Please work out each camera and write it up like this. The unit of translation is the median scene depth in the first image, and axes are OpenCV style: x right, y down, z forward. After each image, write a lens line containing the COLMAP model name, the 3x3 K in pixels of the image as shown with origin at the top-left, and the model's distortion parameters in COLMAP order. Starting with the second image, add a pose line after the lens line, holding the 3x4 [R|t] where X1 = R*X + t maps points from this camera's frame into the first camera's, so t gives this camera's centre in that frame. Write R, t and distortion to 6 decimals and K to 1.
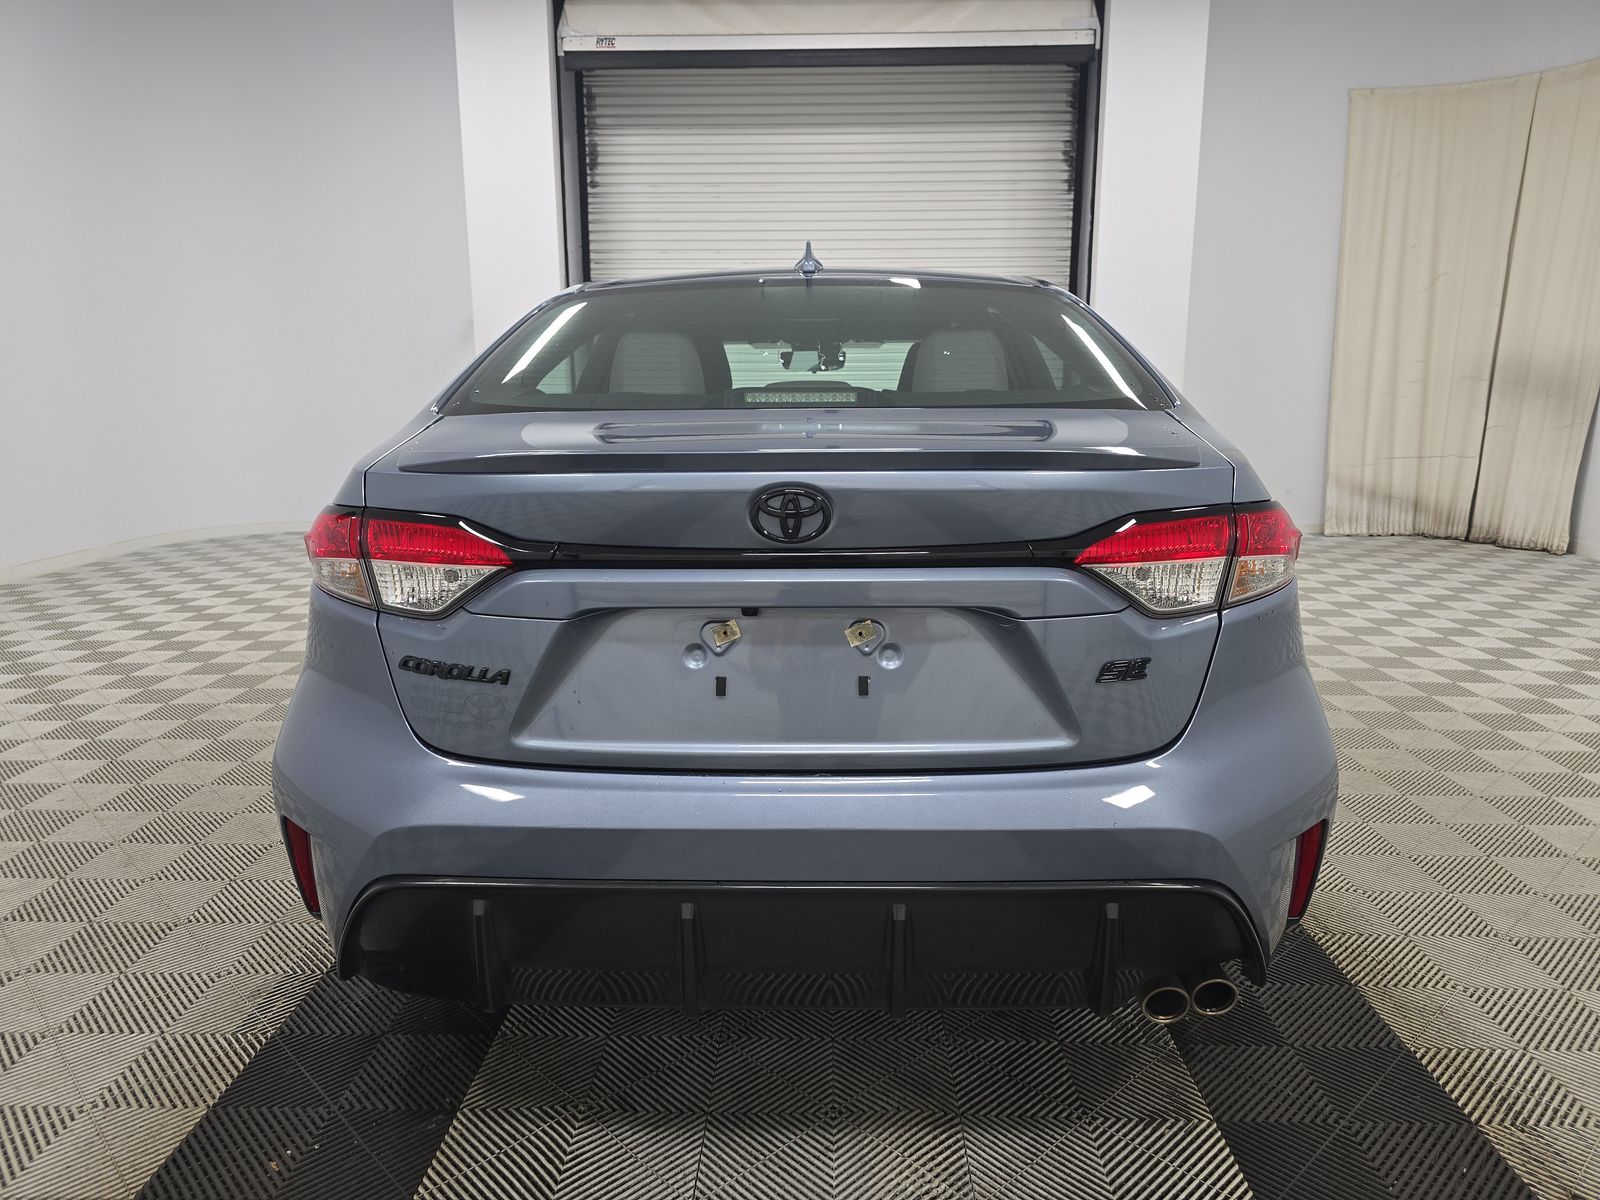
lens RADIAL K [[1072.5, 0, 796.9], [0, 1072.5, 611.1], [0, 0, 1]] dist [0.014062, -0.003980]
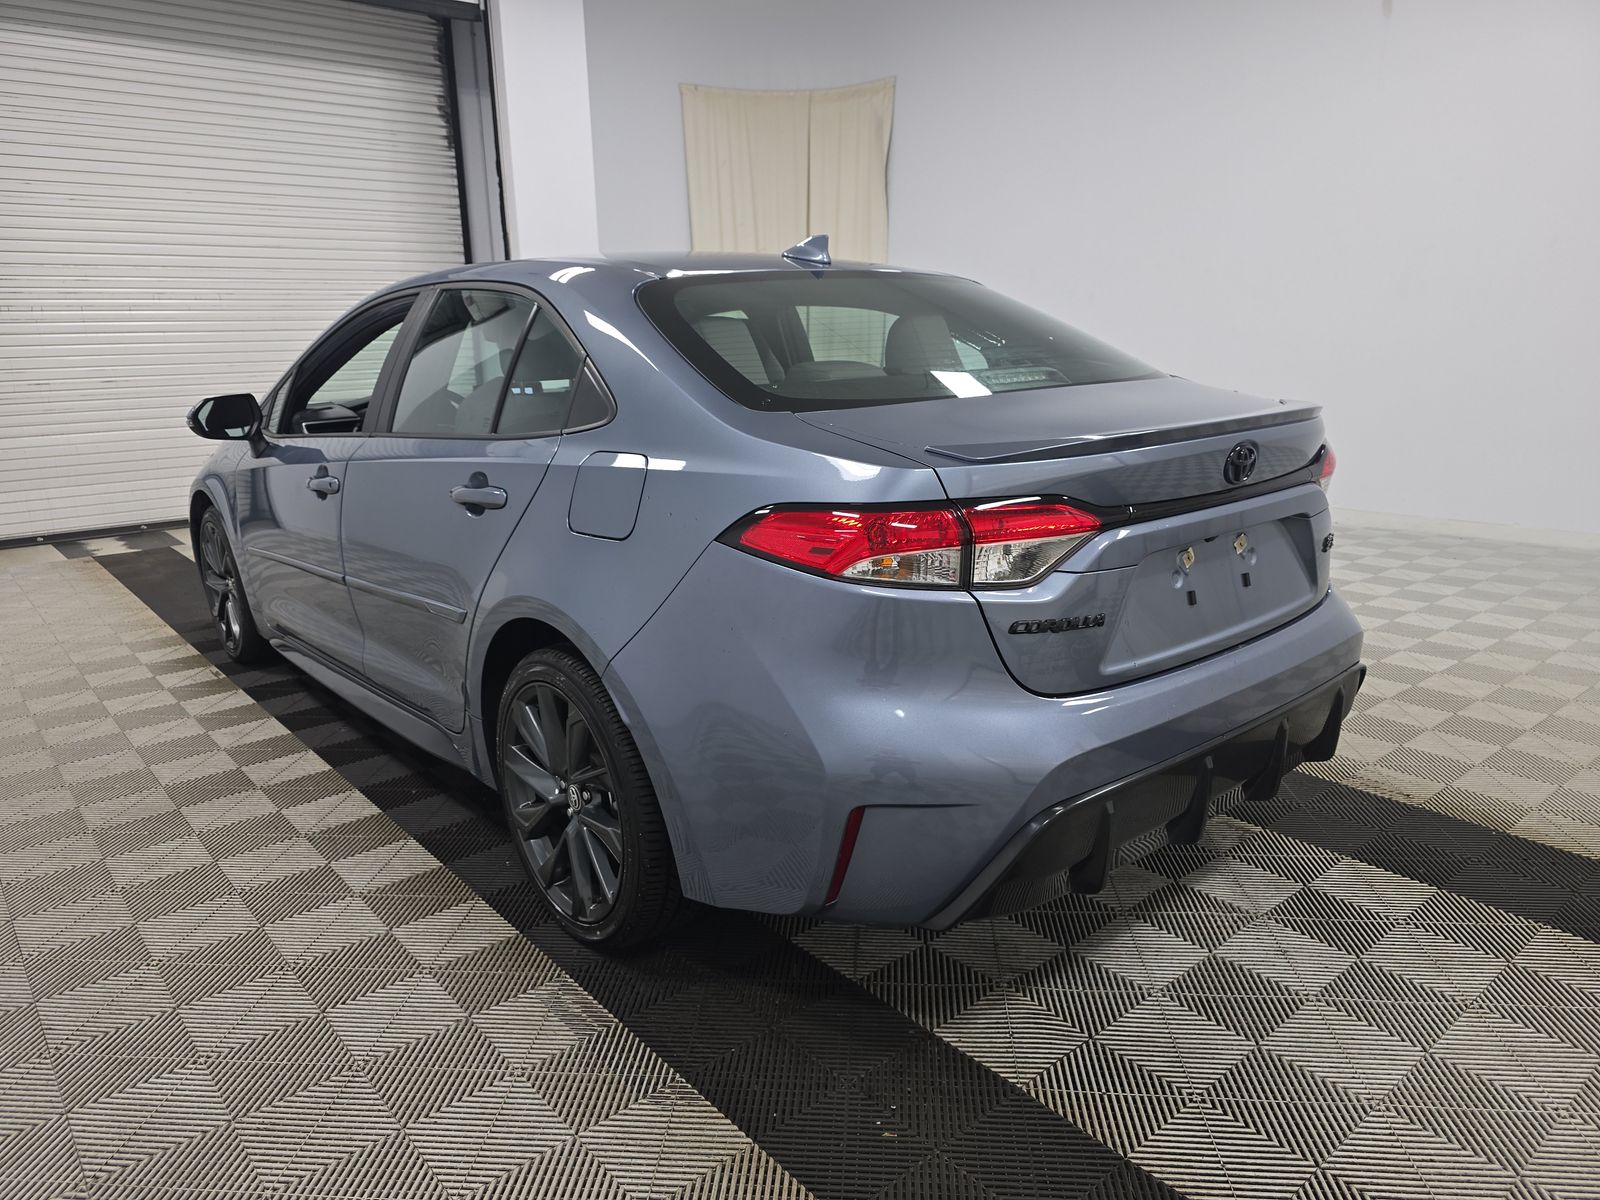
lens RADIAL K [[1072.5, 0, 796.9], [0, 1072.5, 611.1], [0, 0, 1]] dist [0.014062, -0.003980]
pose [[0.746691, -0.181628, 0.639894, -0.225513], [0.153269, 0.983092, 0.100193, -0.021620], [-0.647272, 0.023263, 0.761904, 0.047638]]
